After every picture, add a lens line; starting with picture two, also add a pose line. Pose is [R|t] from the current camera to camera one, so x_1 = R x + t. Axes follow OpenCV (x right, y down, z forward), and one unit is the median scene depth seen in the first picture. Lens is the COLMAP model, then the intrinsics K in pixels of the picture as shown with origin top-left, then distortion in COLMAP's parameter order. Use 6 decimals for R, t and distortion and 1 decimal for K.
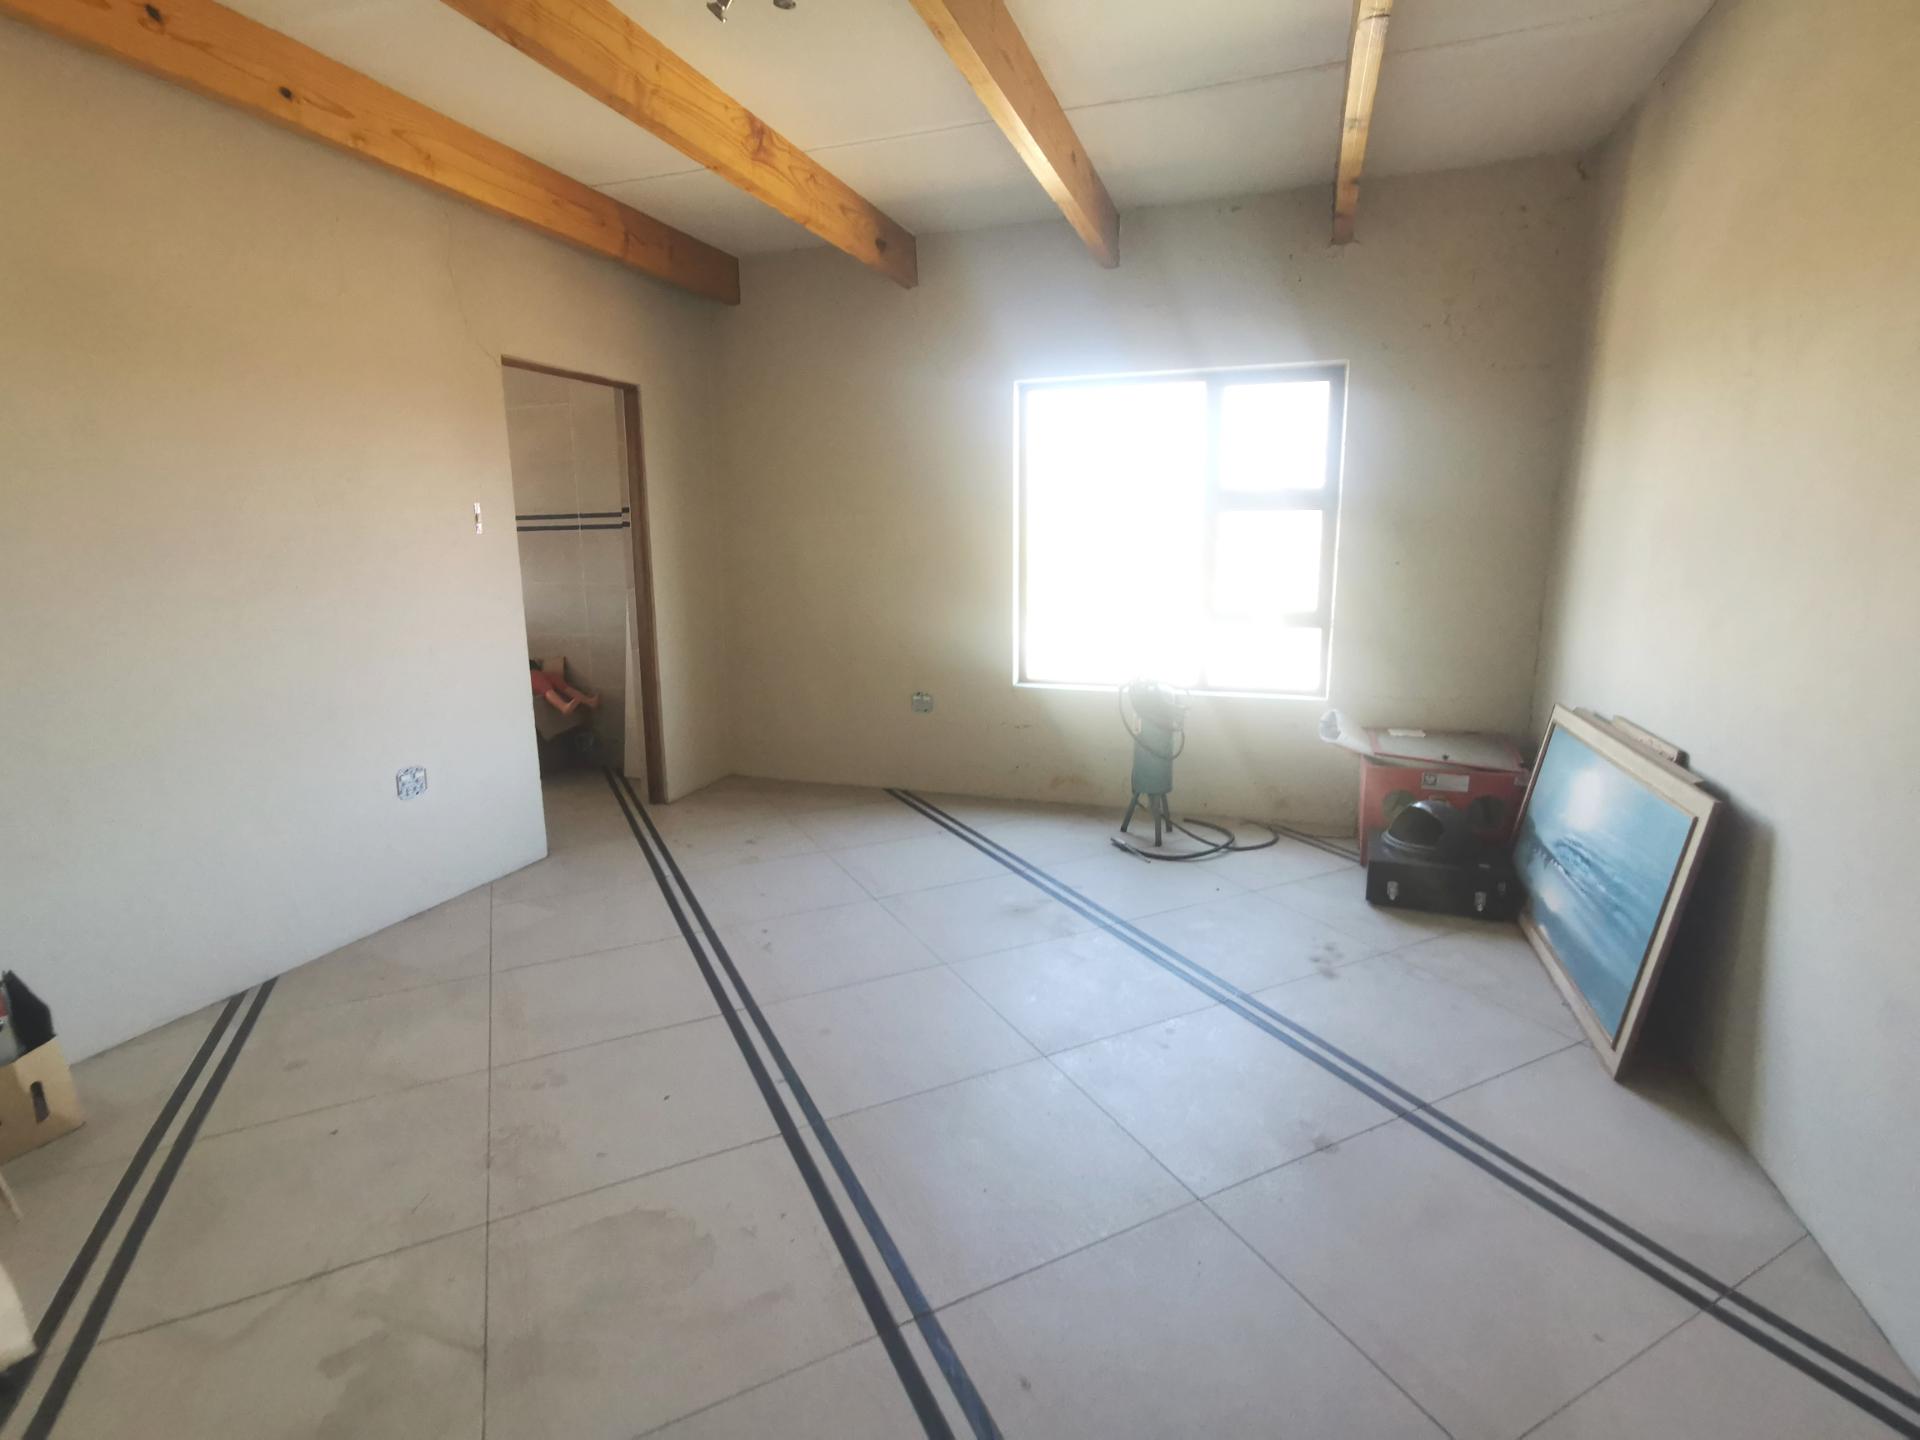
lens RADIAL K [[907.9, 0, 947.3], [0, 907.9, 718.8], [0, 0, 1]] dist [-0.000061, 0.000861]
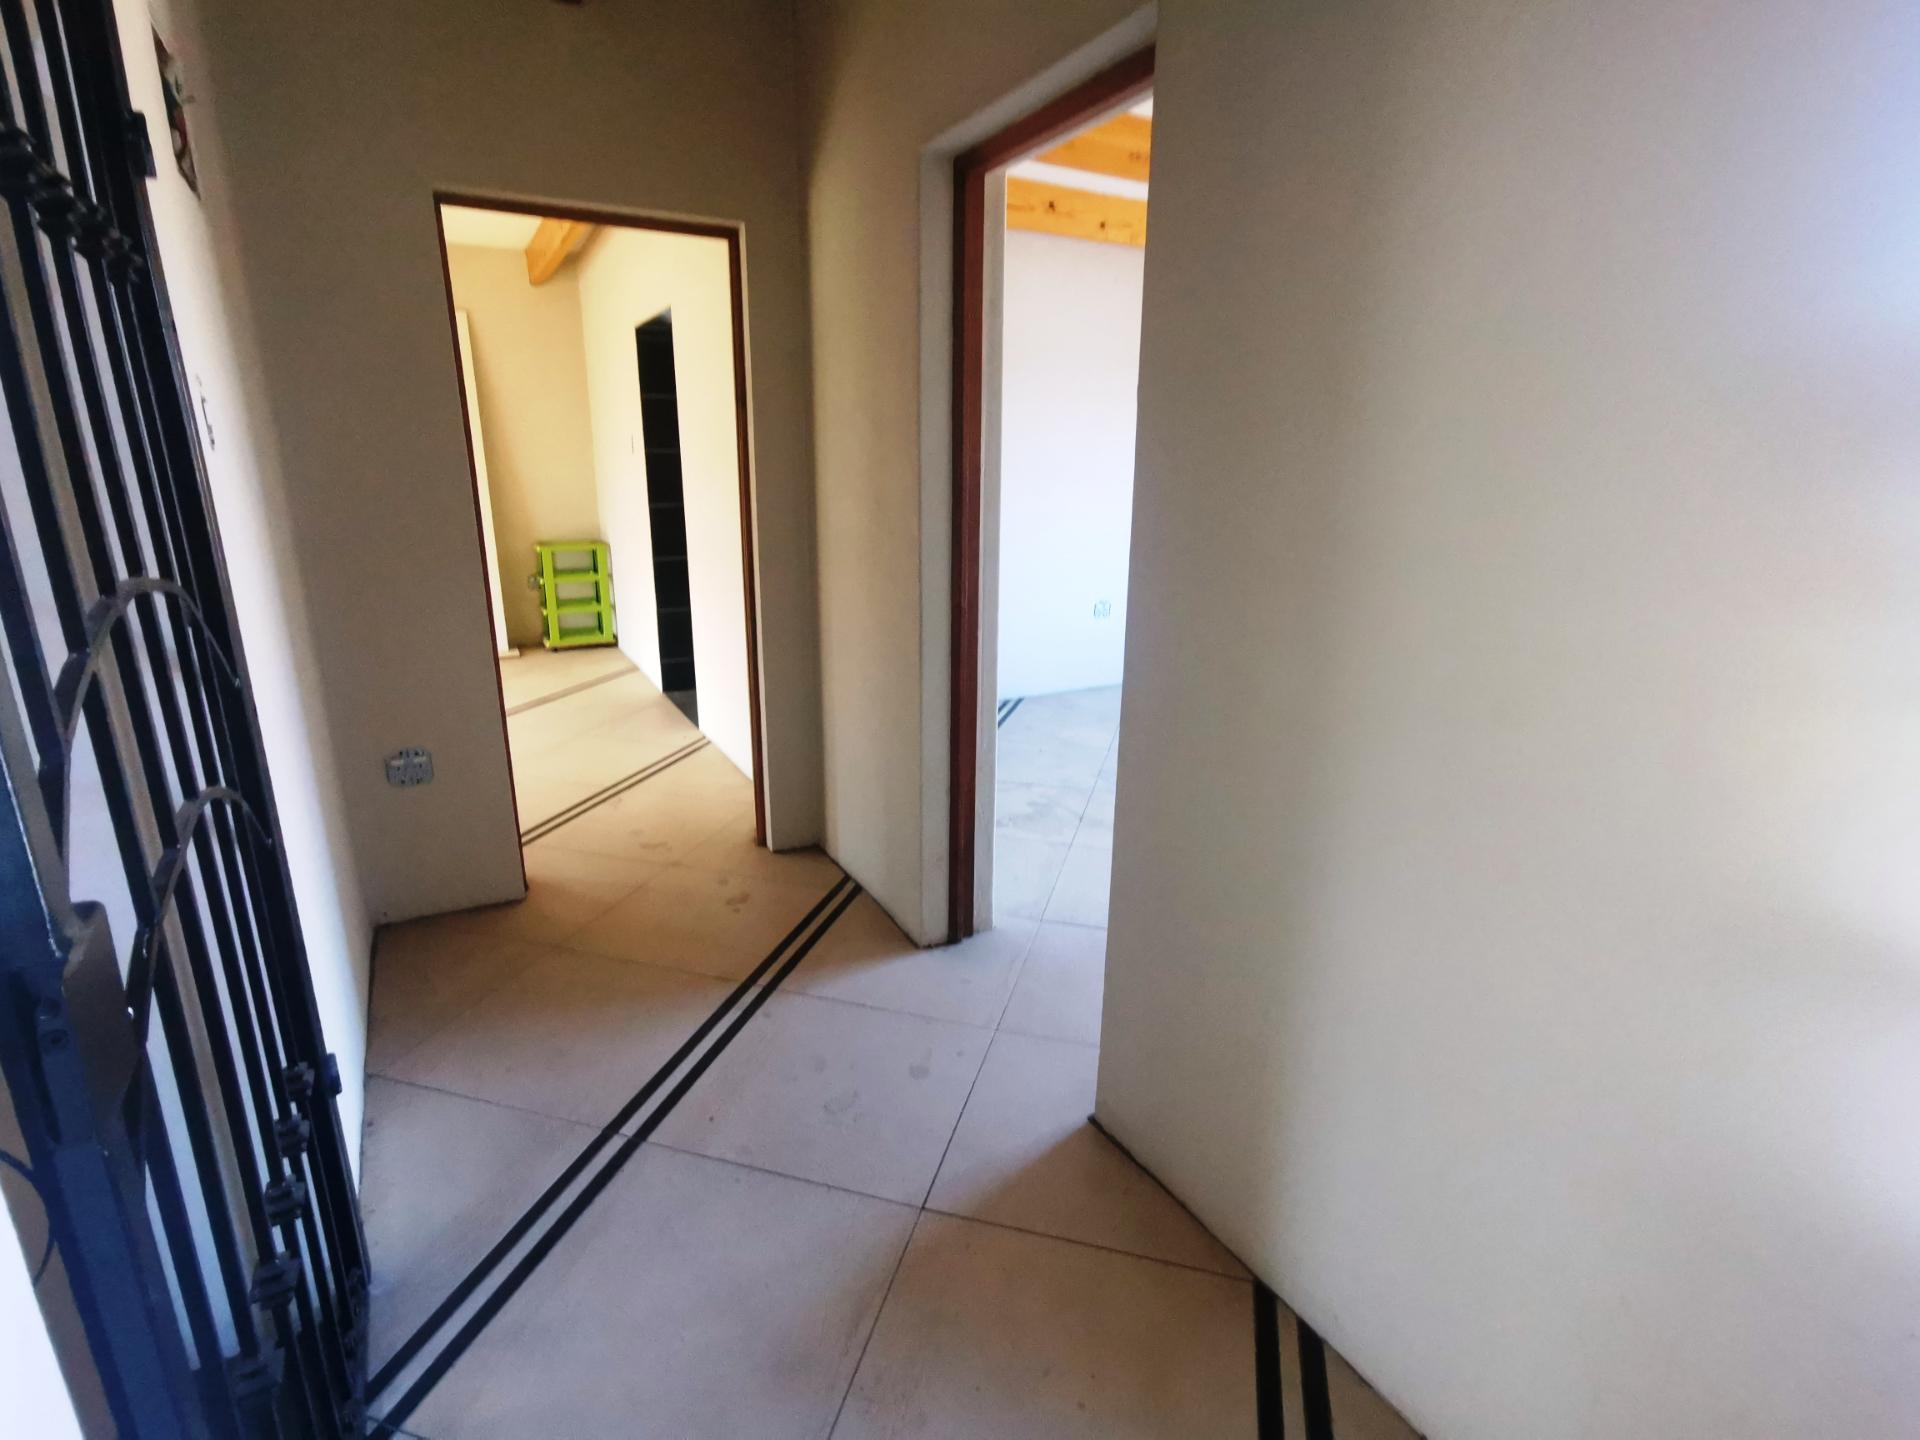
lens RADIAL K [[907.9, 0, 947.3], [0, 907.9, 718.8], [0, 0, 1]] dist [-0.000061, 0.000861]
pose [[0.743661, 0.191000, -0.640693, 0.321041], [-0.143115, 0.981587, 0.126510, 0.086496], [0.653059, -0.002388, 0.757303, -0.471483]]
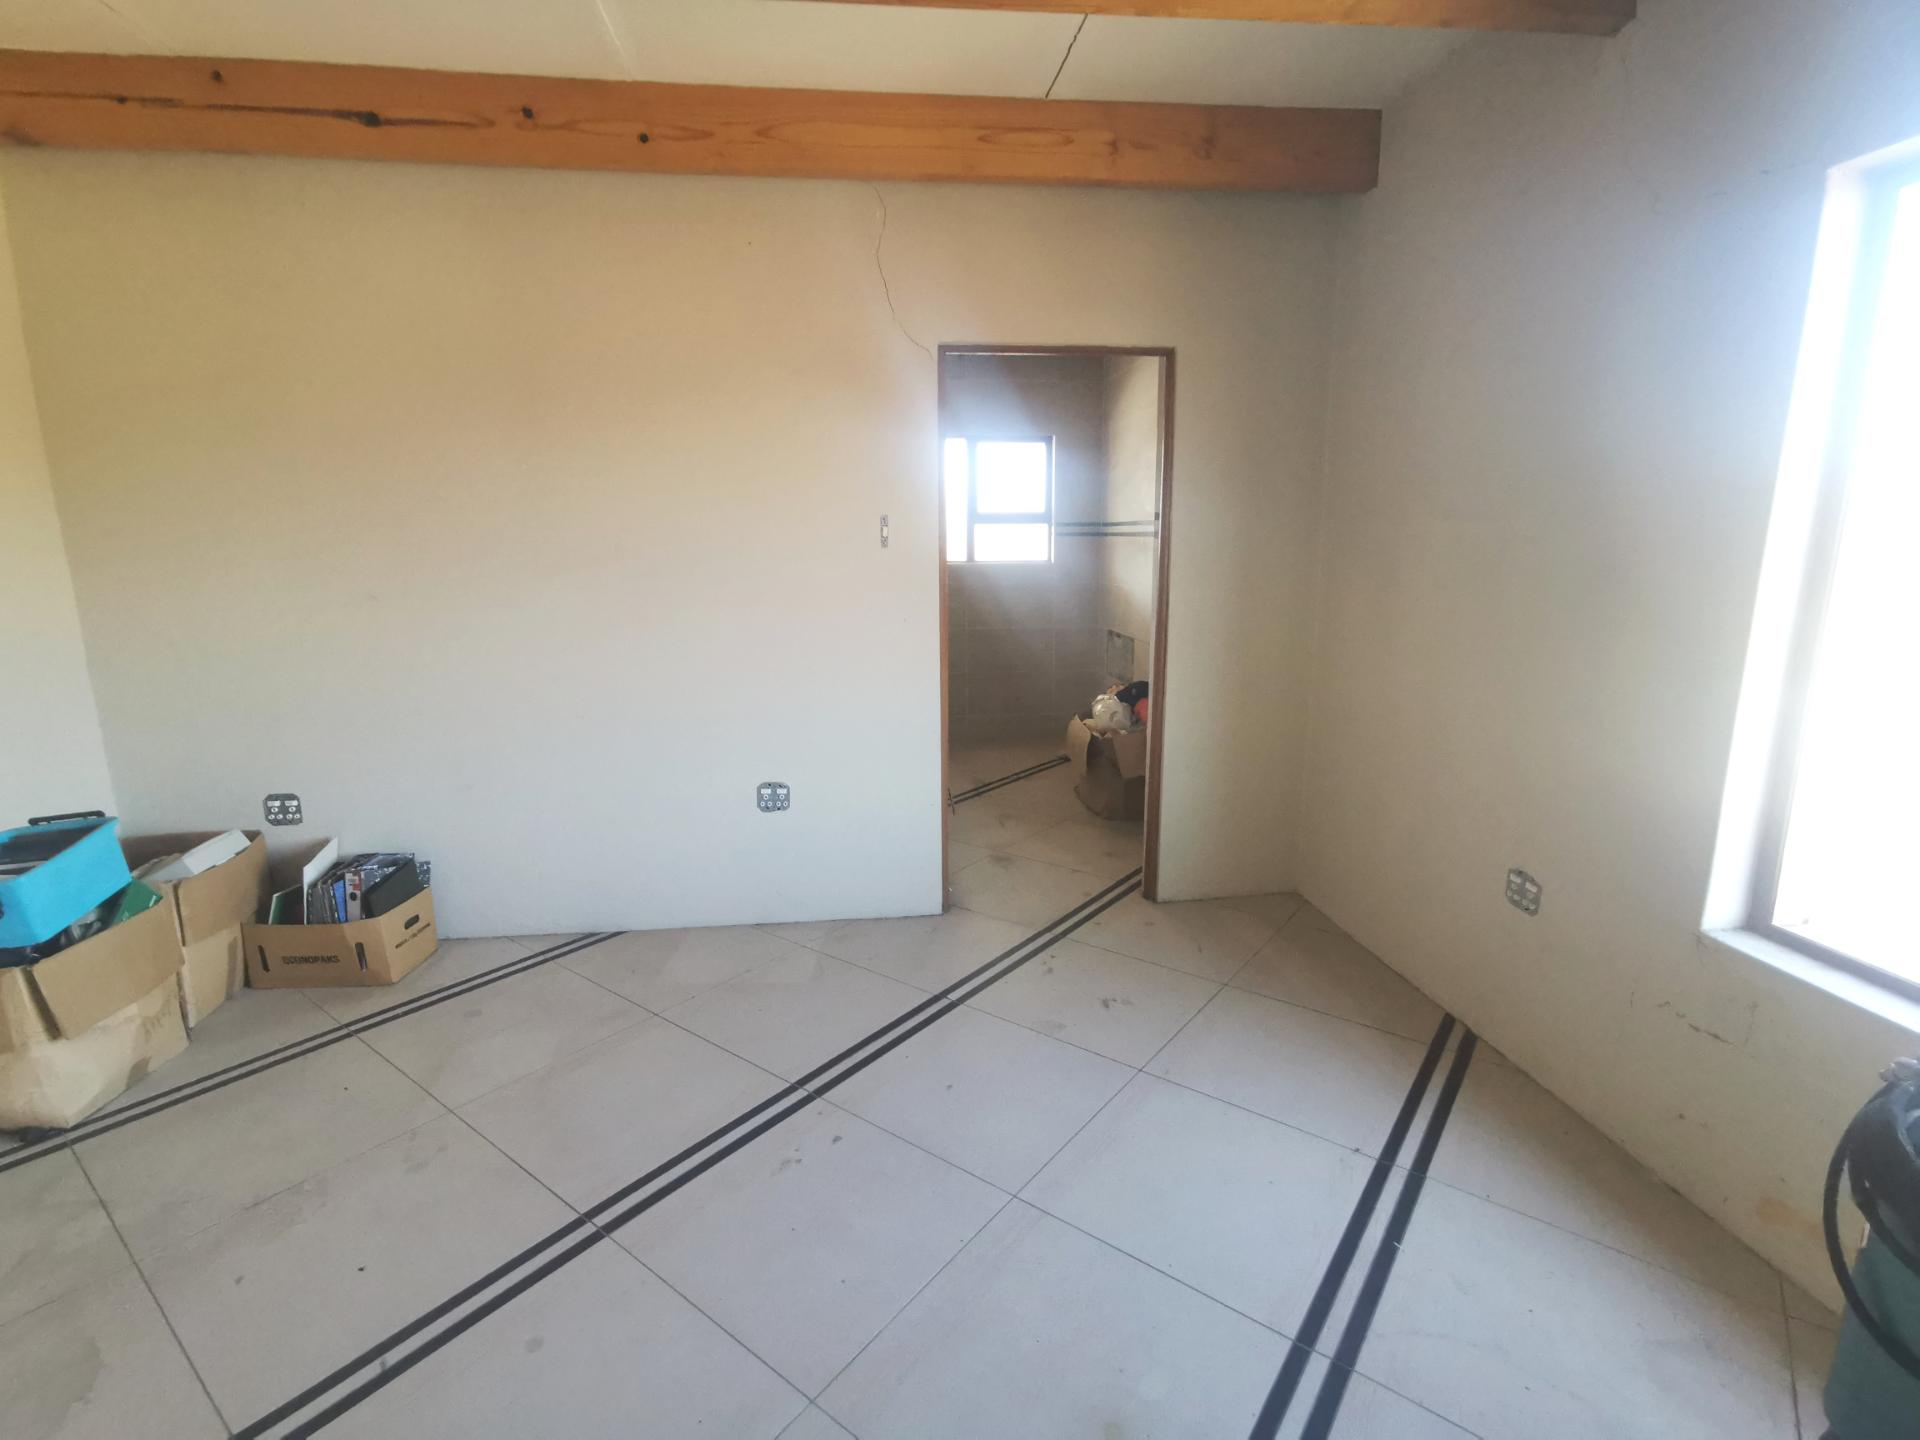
lens RADIAL K [[907.9, 0, 947.3], [0, 907.9, 718.8], [0, 0, 1]] dist [-0.000061, 0.000861]
pose [[0.451632, 0.183473, -0.873136, 0.360517], [-0.171100, 0.978274, 0.117064, -0.164278], [0.875644, 0.096523, 0.473212, 0.670019]]
